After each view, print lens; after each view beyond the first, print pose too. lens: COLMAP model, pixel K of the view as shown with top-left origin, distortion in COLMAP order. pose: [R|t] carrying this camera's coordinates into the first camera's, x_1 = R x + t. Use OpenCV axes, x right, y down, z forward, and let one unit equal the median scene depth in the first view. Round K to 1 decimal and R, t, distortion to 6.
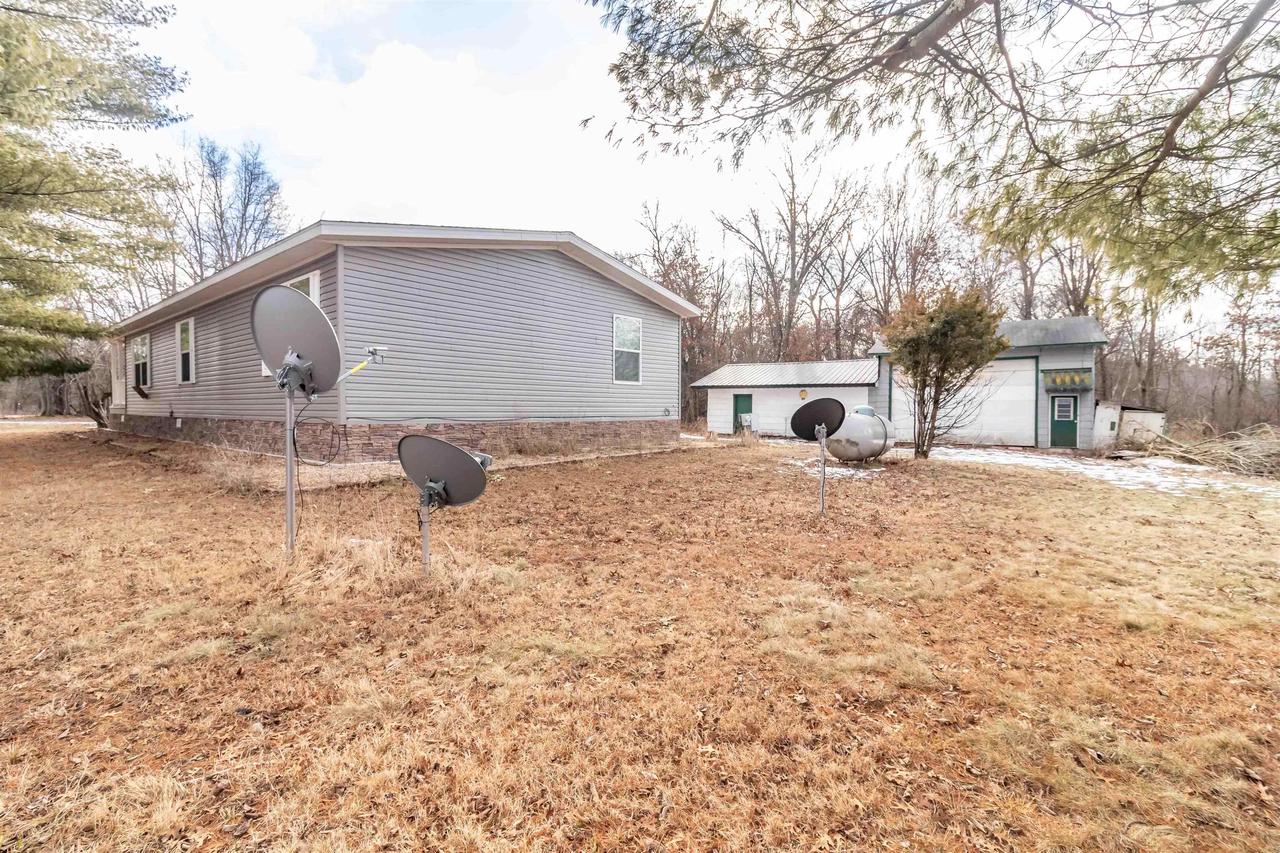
lens RADIAL K [[587.5, 0, 653.9], [0, 587.5, 428.8], [0, 0, 1]] dist [-0.000204, -0.000334]
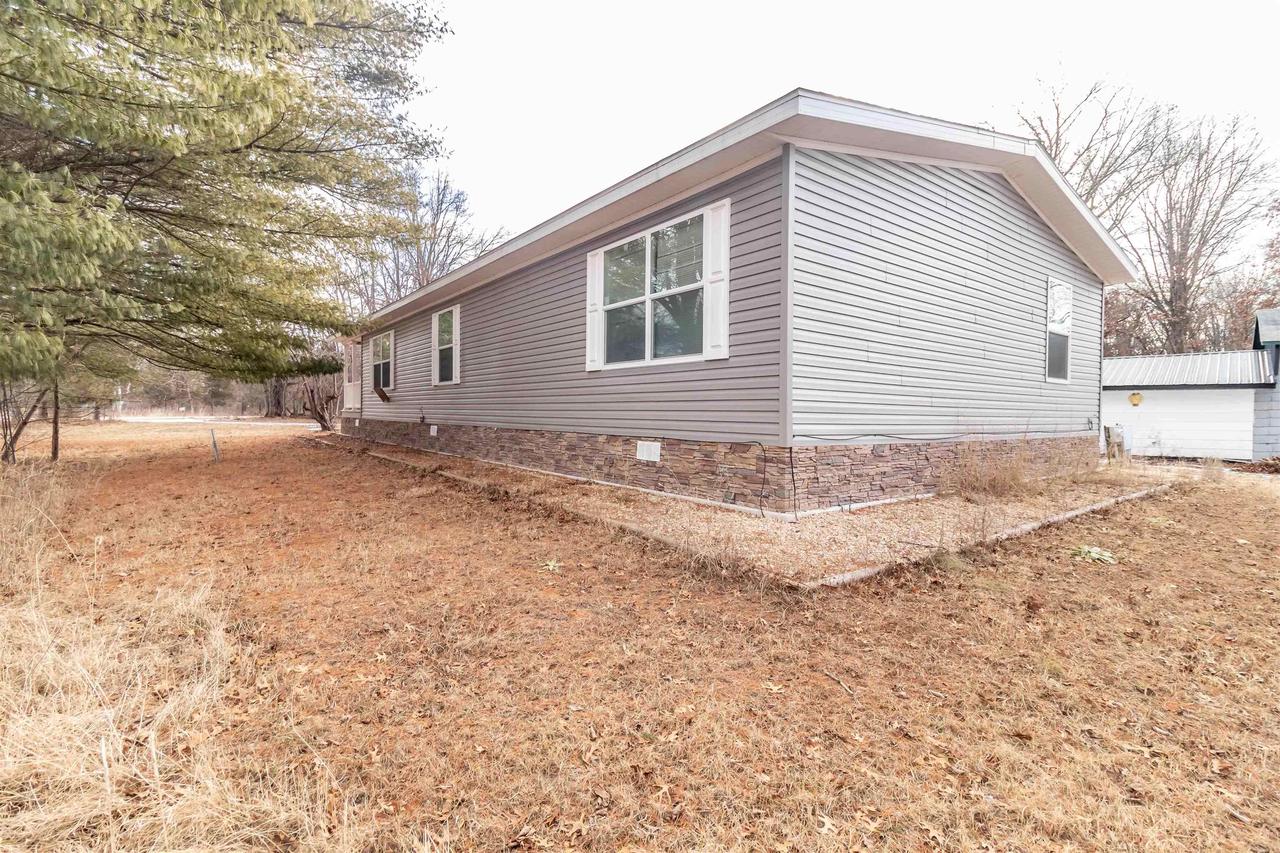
lens RADIAL K [[587.5, 0, 653.9], [0, 587.5, 428.8], [0, 0, 1]] dist [-0.000204, -0.000334]
pose [[0.977799, 0.013157, -0.209133, -0.298832], [-0.014922, 0.999865, -0.006867, -0.010722], [0.209015, 0.009836, 0.977863, 0.216641]]
